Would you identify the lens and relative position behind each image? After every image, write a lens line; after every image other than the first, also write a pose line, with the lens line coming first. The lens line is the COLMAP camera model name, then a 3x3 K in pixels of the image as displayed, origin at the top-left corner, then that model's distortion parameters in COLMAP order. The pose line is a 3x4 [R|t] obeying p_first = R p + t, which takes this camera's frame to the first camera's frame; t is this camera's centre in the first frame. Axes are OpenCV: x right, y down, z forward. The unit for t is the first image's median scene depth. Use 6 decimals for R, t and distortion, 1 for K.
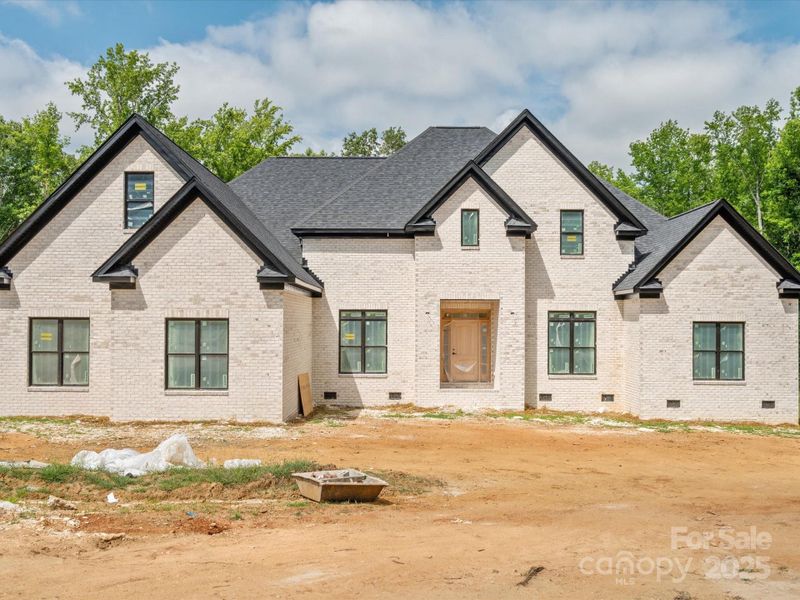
lens RADIAL K [[800.7, 0, 404.7], [0, 800.7, 307.1], [0, 0, 1]] dist [-0.011847, 0.000000]
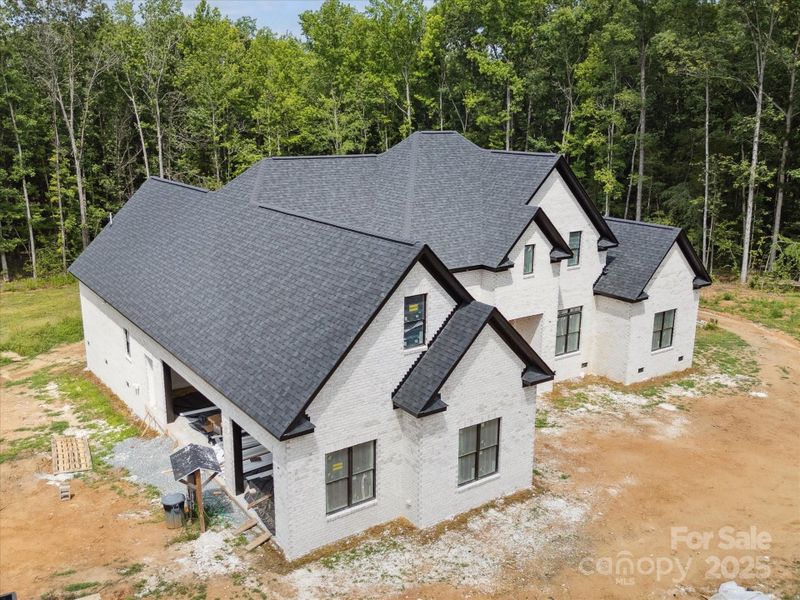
lens RADIAL K [[723.9, 0, 400.8], [0, 723.9, 297.4], [0, 0, 1]] dist [0.058241, 0.000000]
pose [[0.817264, -0.142224, 0.558437, -0.703866], [-0.012471, 0.964474, 0.263884, -0.334007], [-0.576129, -0.222627, 0.786456, 0.232519]]
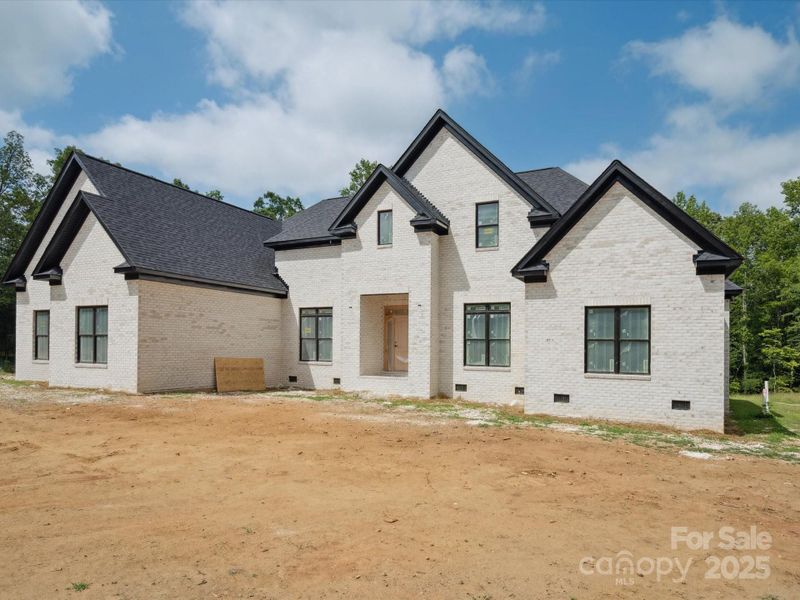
lens RADIAL K [[516.0, 0, 406.8], [0, 516.0, 343.5], [0, 0, 1]] dist [-0.005019, 0.000635]
pose [[0.900764, 0.002806, -0.434300, 0.412836], [0.001283, 0.999958, 0.009122, 0.051285], [0.434307, -0.008774, 0.900722, 0.384190]]
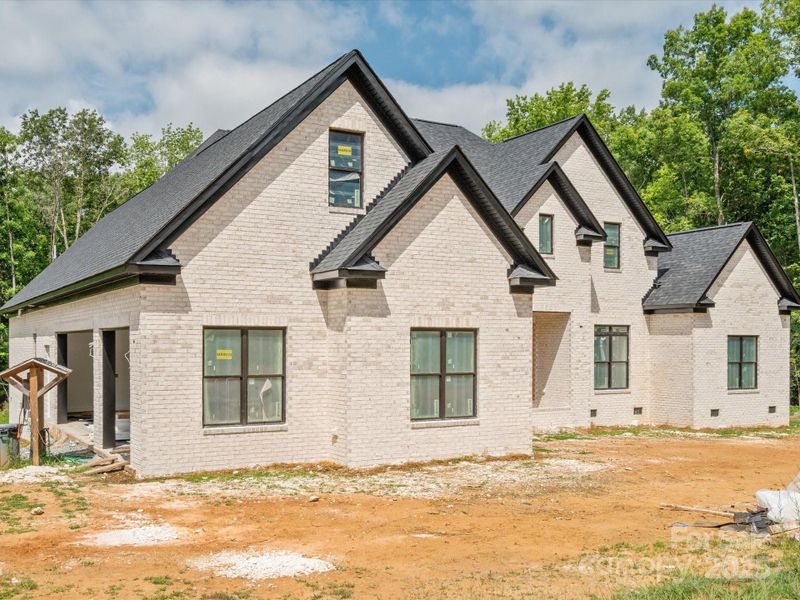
lens RADIAL K [[834.4, 0, 401.7], [0, 834.4, 347.1], [0, 0, 1]] dist [-0.006351, 0.000000]
pose [[0.862417, -0.006549, 0.506156, -0.554791], [-0.004587, 0.999774, 0.020752, 0.012223], [-0.506178, -0.020219, 0.862192, 0.248440]]
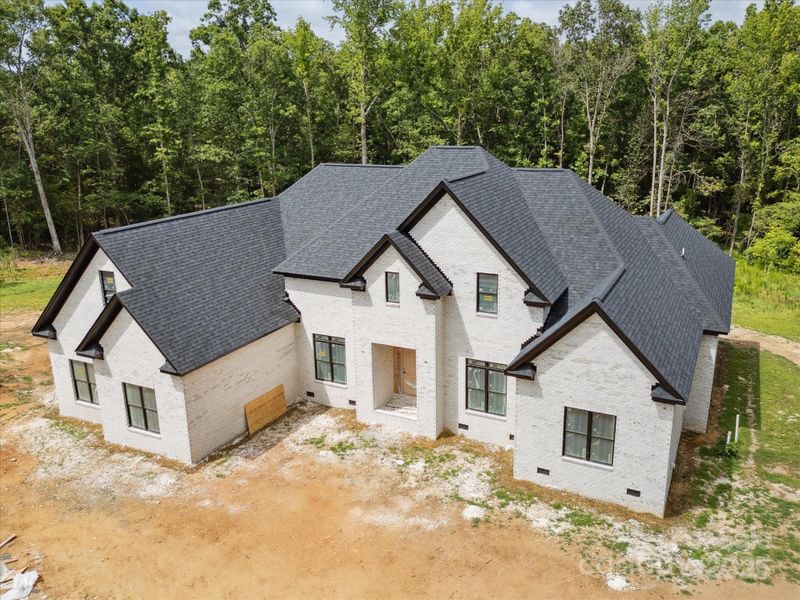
lens RADIAL K [[655.4, 0, 408.4], [0, 655.4, 297.1], [0, 0, 1]] dist [0.052026, -0.050607]
pose [[0.898585, 0.106310, -0.425727, 0.507807], [0.025984, 0.955614, 0.293473, -0.364143], [0.438030, -0.274773, 0.855938, 0.197876]]
